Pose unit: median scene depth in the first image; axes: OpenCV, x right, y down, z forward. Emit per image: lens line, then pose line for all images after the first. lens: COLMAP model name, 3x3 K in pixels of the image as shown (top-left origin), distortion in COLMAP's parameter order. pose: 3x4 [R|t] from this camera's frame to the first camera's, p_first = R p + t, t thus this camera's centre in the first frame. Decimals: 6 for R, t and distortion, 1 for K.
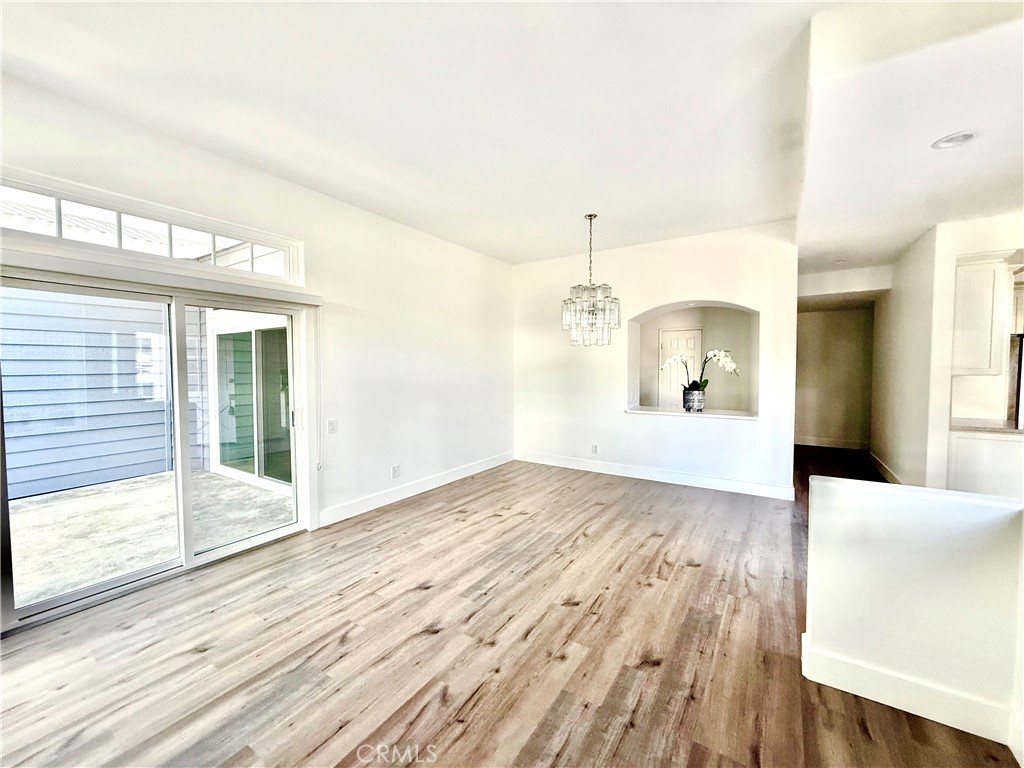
lens RADIAL K [[409.1, 0, 512.0], [0, 409.1, 384.0], [0, 0, 1]] dist [0.003493, 0.000169]
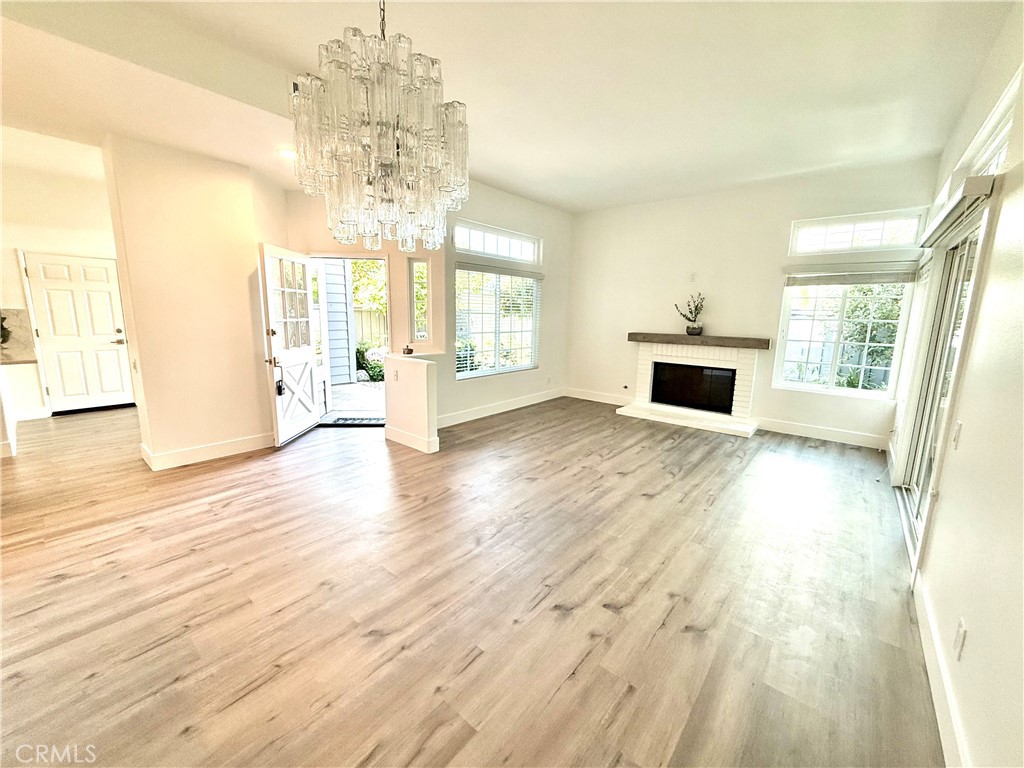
lens RADIAL K [[409.1, 0, 512.0], [0, 409.1, 384.0], [0, 0, 1]] dist [0.003493, 0.000169]
pose [[-0.993107, -0.034412, 0.112046, 0.046720], [-0.009812, 0.976985, 0.213082, -0.062450], [-0.116800, 0.210514, -0.970588, 1.651272]]
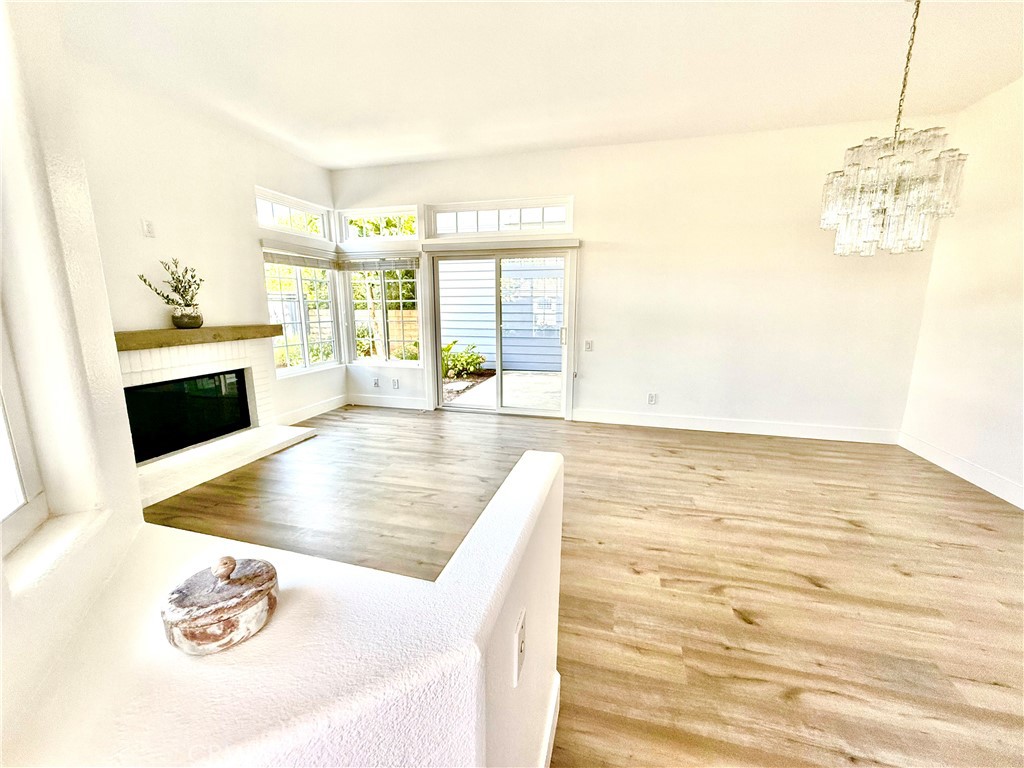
lens RADIAL K [[409.1, 0, 512.0], [0, 409.1, 384.0], [0, 0, 1]] dist [0.003493, 0.000169]
pose [[0.315232, 0.183557, -0.931094, 0.713771], [-0.042948, 0.982870, 0.179224, 0.006069], [0.948042, -0.016509, 0.317715, 0.411399]]
